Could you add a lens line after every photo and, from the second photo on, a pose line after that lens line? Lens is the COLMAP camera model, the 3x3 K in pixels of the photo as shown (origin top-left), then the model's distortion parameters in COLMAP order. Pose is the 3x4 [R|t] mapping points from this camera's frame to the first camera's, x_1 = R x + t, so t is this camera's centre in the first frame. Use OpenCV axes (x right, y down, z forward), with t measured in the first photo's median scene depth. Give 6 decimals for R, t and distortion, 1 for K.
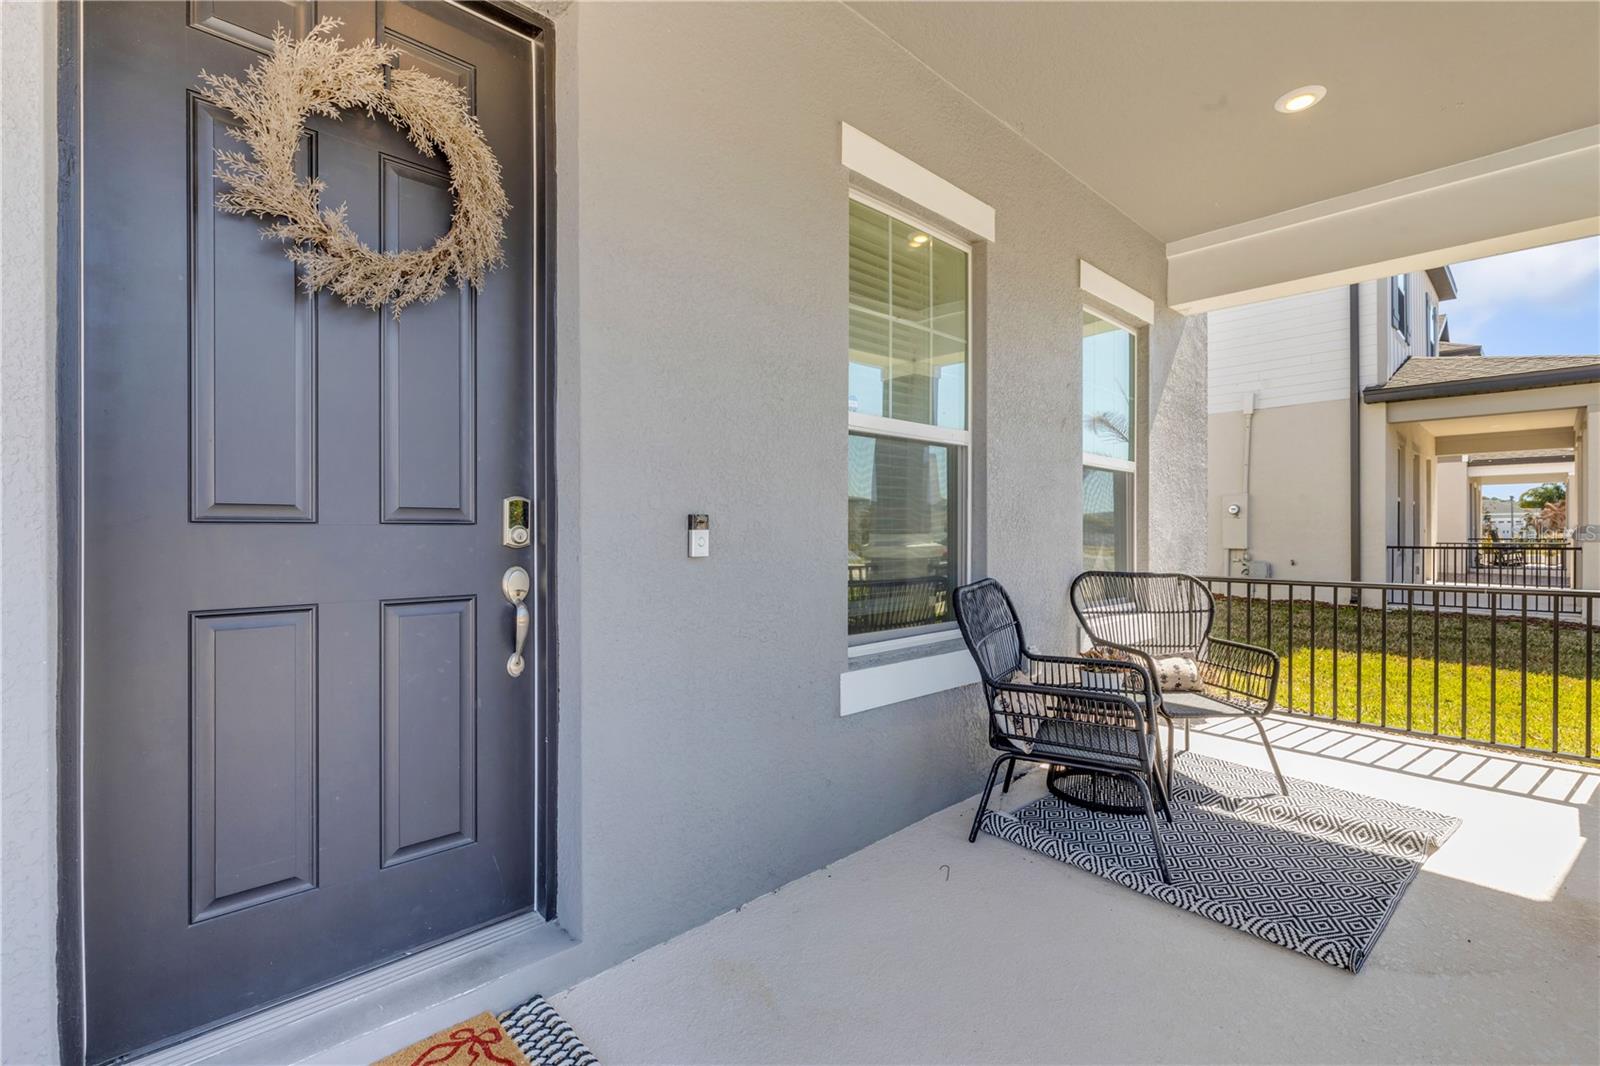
lens RADIAL K [[717.4, 0, 802.4], [0, 717.4, 534.3], [0, 0, 1]] dist [-0.002512, -0.000441]
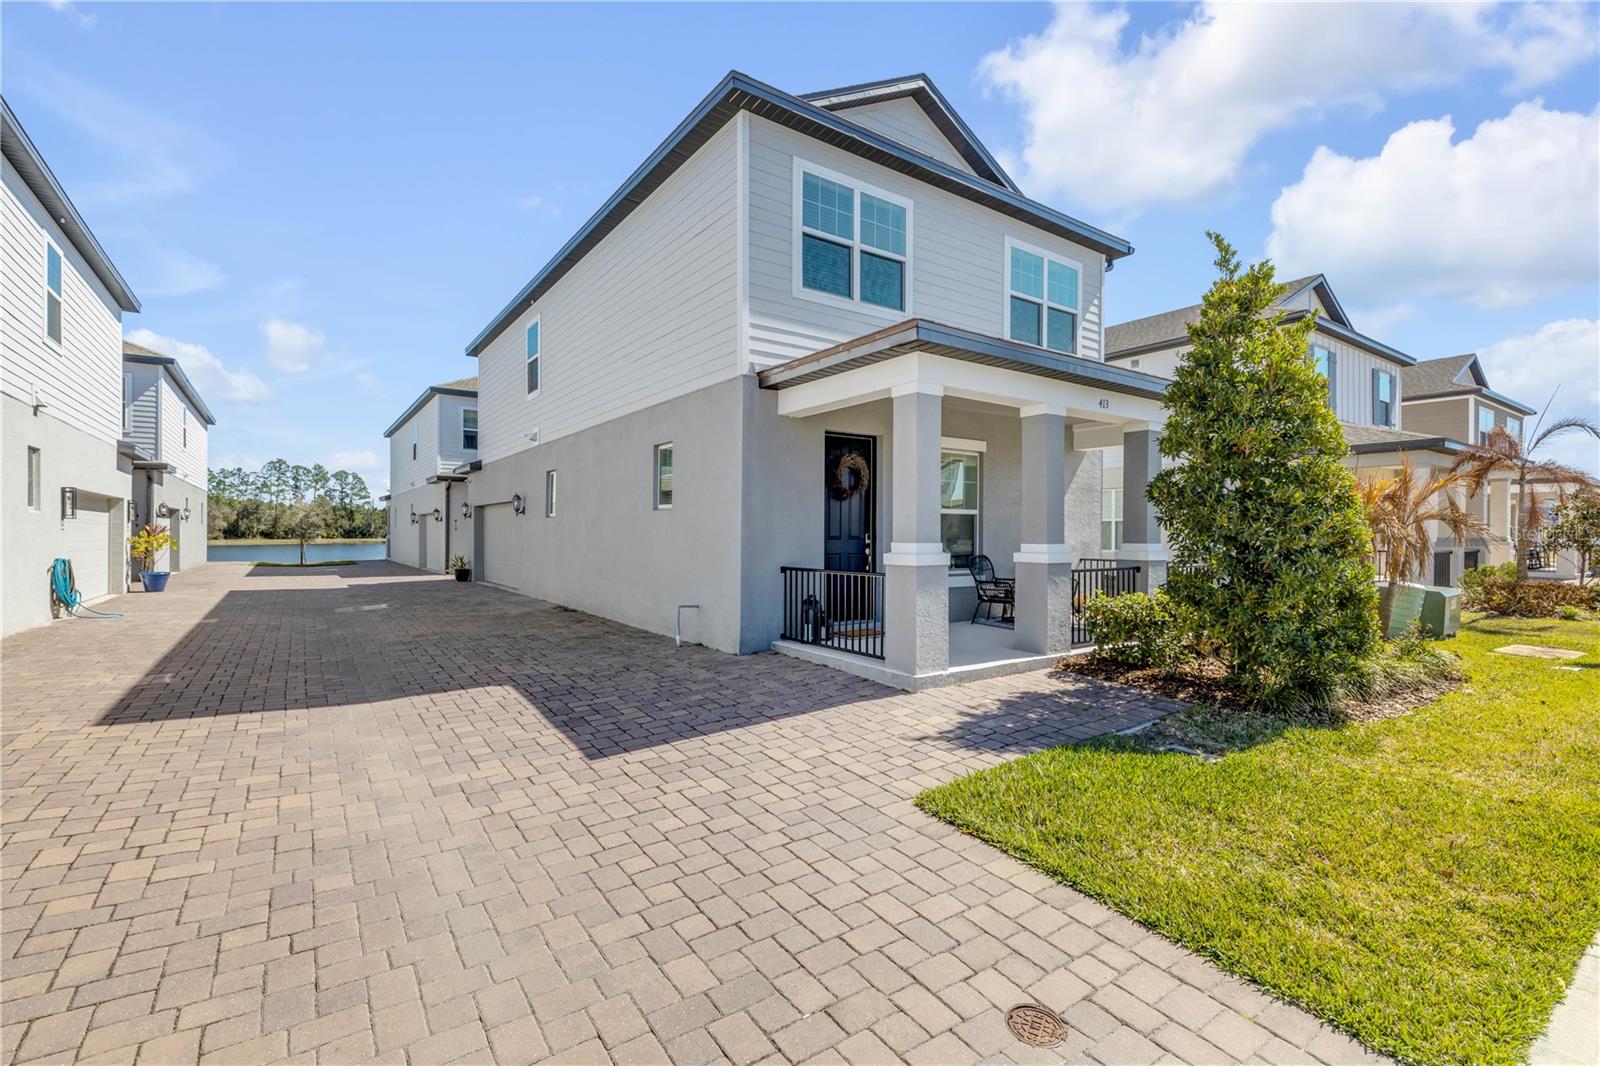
lens RADIAL K [[717.4, 0, 802.4], [0, 717.4, 534.3], [0, 0, 1]] dist [-0.002512, -0.000441]
pose [[0.986336, 0.007491, -0.164575, -0.036611], [-0.008143, 0.999961, -0.003288, -0.029858], [0.164544, 0.004583, 0.986359, -4.308330]]
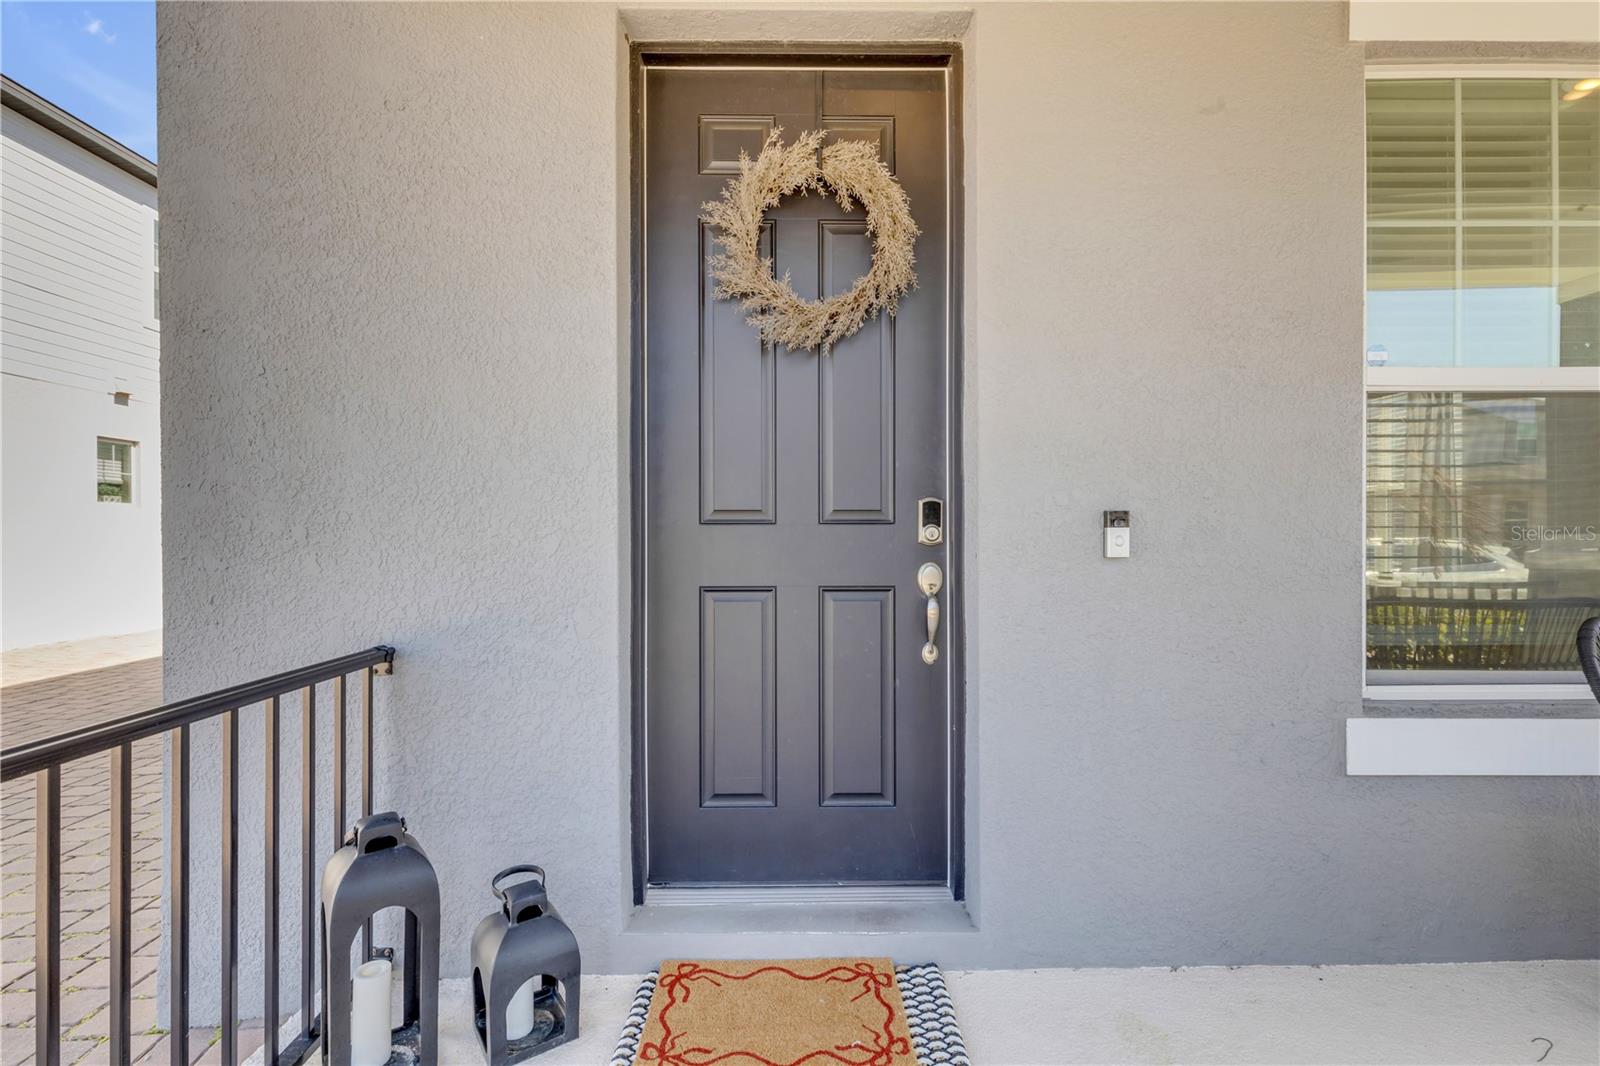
lens RADIAL K [[717.4, 0, 802.4], [0, 717.4, 534.3], [0, 0, 1]] dist [-0.002512, -0.000441]
pose [[0.725428, 0.000929, -0.688297, 0.223989], [-0.000770, 1.000000, 0.000539, 0.002497], [0.688297, 0.000139, 0.725429, 0.089204]]
